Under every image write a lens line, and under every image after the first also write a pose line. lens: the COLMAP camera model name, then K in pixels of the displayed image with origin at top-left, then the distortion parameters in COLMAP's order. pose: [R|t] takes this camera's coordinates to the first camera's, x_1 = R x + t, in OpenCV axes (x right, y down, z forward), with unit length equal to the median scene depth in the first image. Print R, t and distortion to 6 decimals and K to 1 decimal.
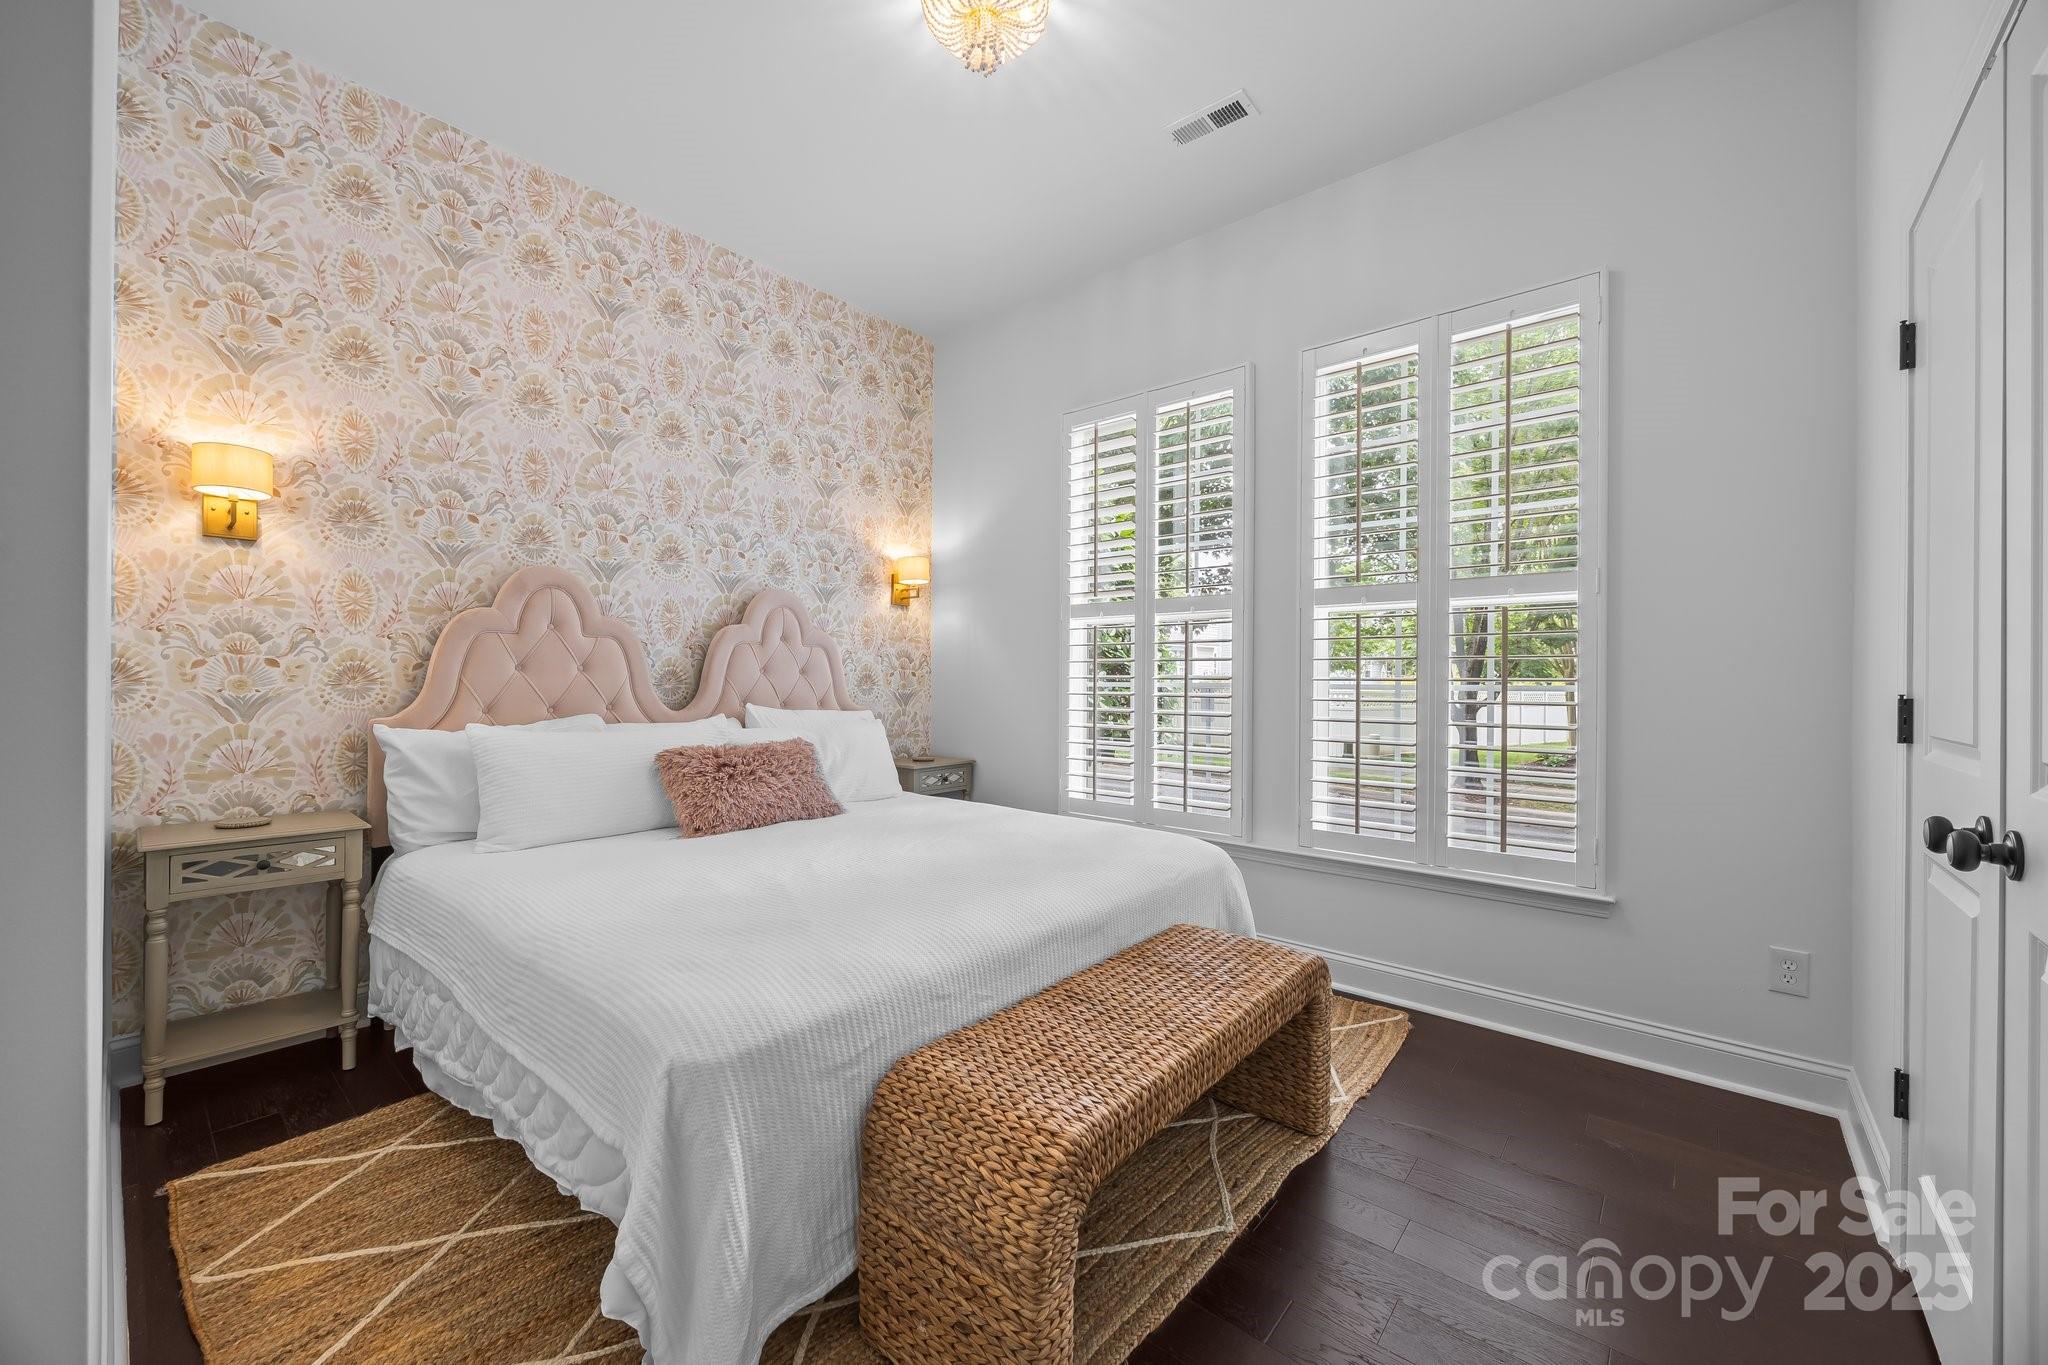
lens RADIAL K [[780.2, 0, 1023.4], [0, 780.2, 681.3], [0, 0, 1]] dist [-0.003763, 0.000340]
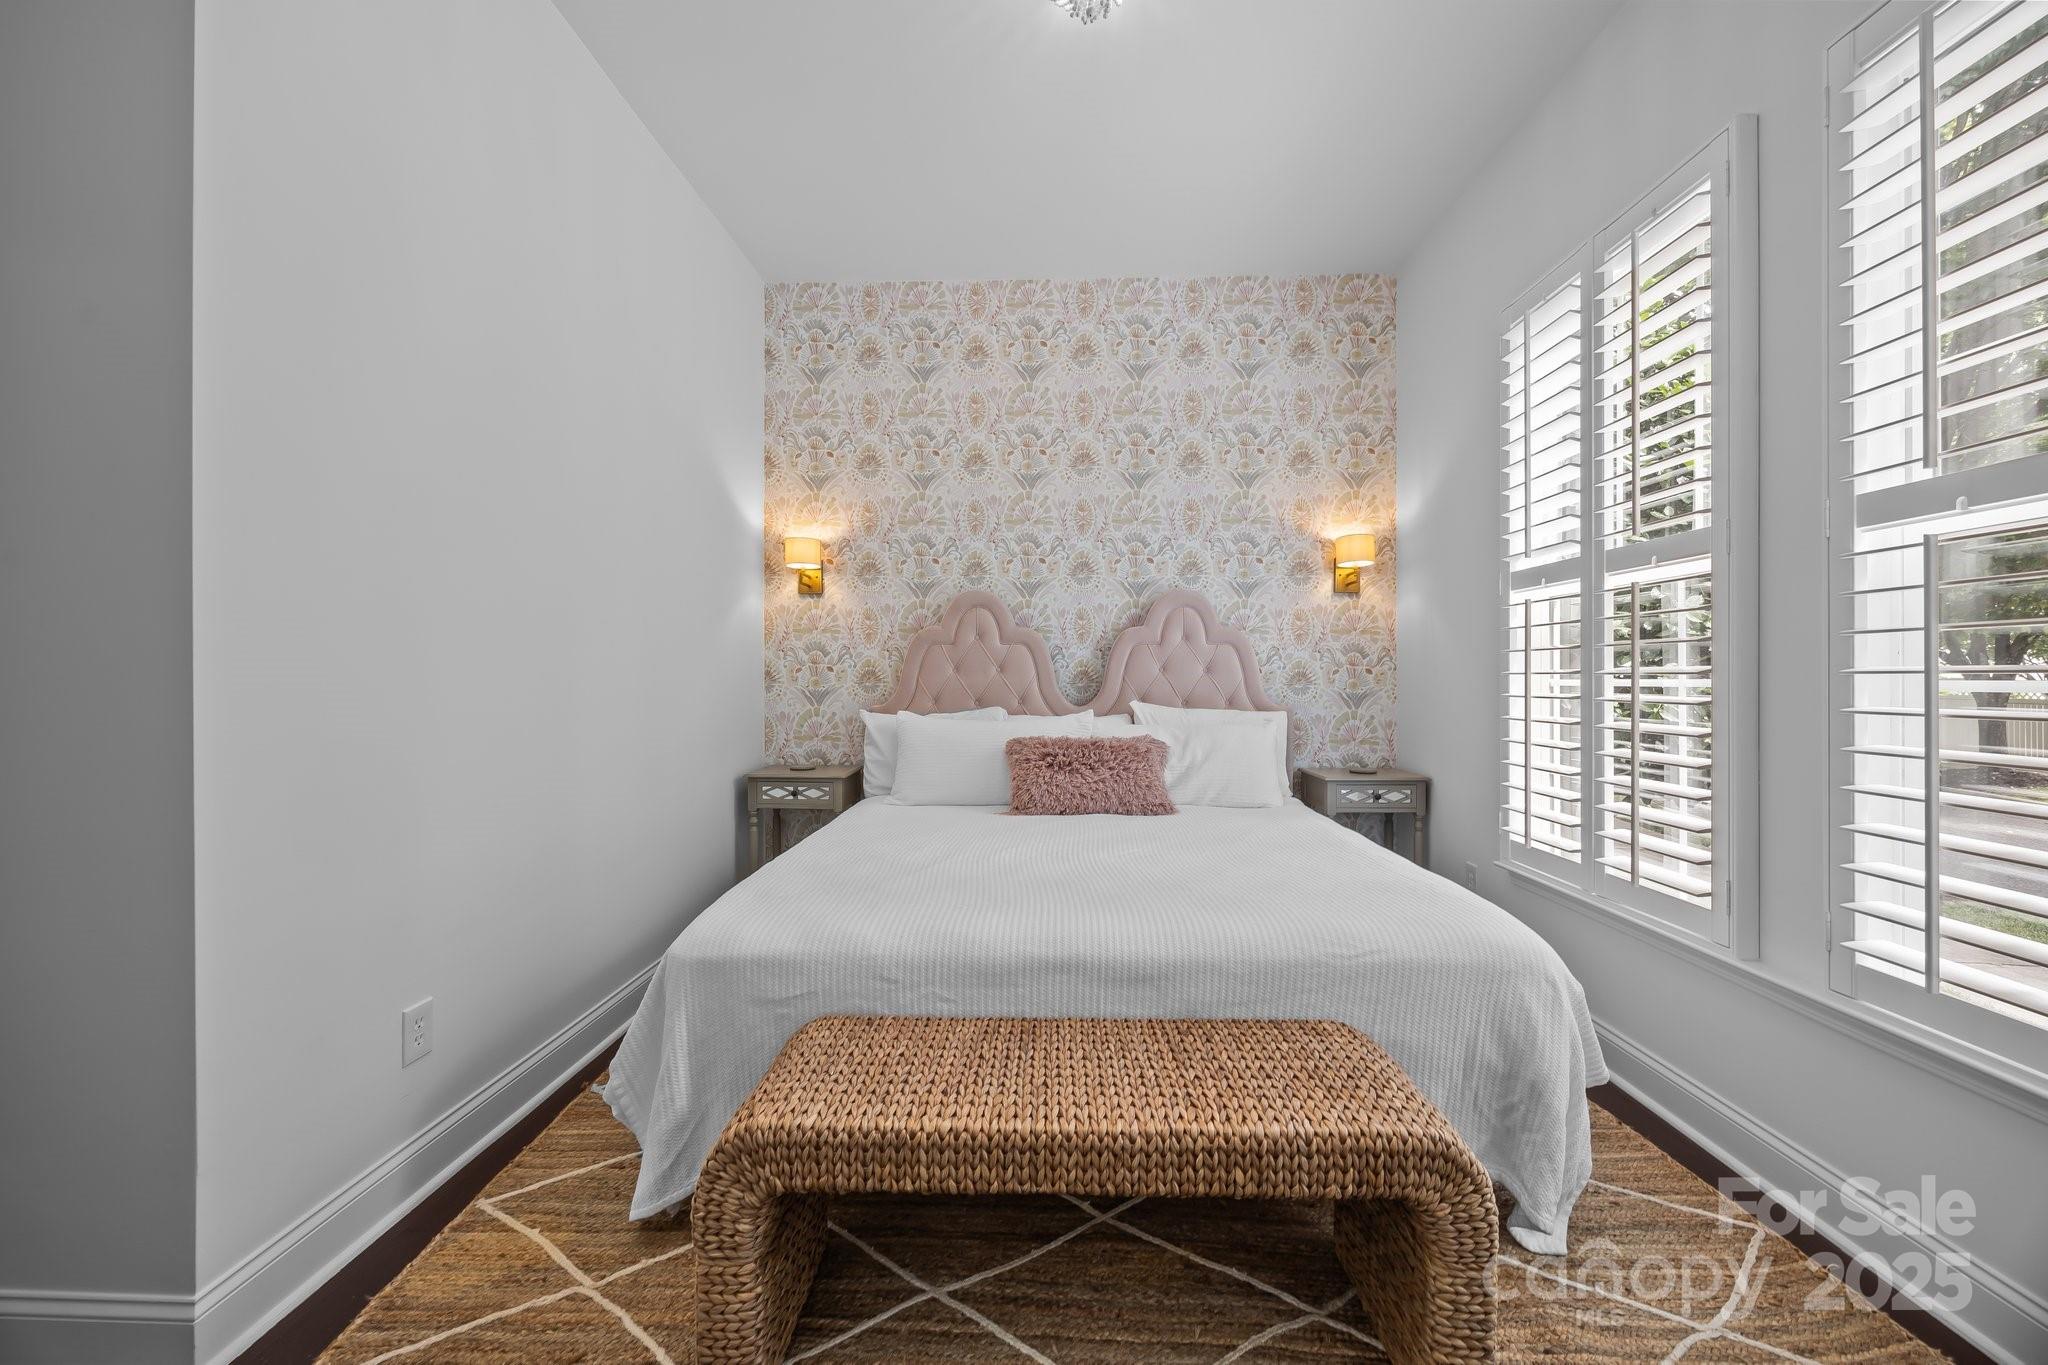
lens RADIAL K [[780.2, 0, 1024.4], [0, 780.2, 677.0], [0, 0, 1]] dist [-0.003763, 0.000340]
pose [[0.626491, -0.006565, -0.779401, 0.418575], [0.001909, 0.999974, -0.006888, 0.003432], [0.779426, 0.002828, 0.626488, 0.246644]]
